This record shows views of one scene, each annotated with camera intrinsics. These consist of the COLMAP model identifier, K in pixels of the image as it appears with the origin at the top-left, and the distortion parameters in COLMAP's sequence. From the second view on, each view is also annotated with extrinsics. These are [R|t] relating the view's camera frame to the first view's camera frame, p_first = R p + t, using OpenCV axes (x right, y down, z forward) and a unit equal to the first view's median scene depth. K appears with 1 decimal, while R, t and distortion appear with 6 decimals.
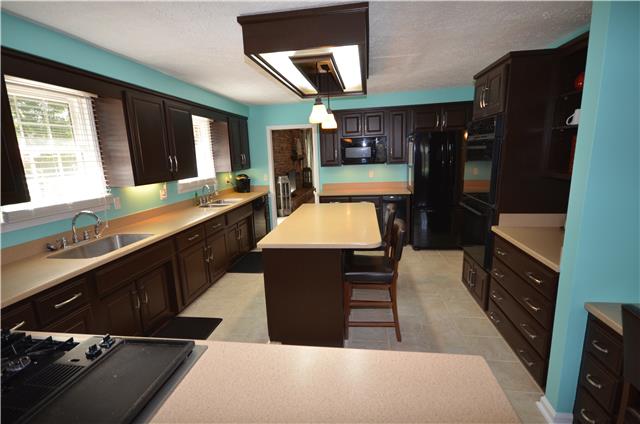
lens RADIAL K [[305.4, 0, 320.0], [0, 305.4, 212.0], [0, 0, 1]] dist [0.002470, -0.000012]
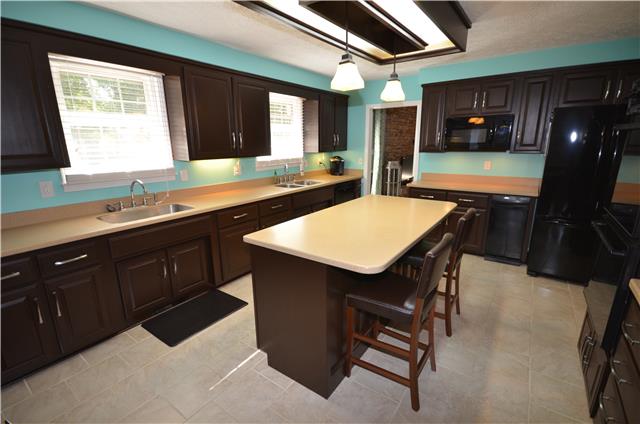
lens RADIAL K [[294.5, 0, 320.0], [0, 294.5, 212.0], [0, 0, 1]] dist [0.004325, 0.001809]
pose [[0.891398, 0.135892, -0.432368, 0.213960], [-0.110458, 0.990364, 0.083540, -0.035501], [0.439554, -0.026709, 0.897819, 0.231724]]
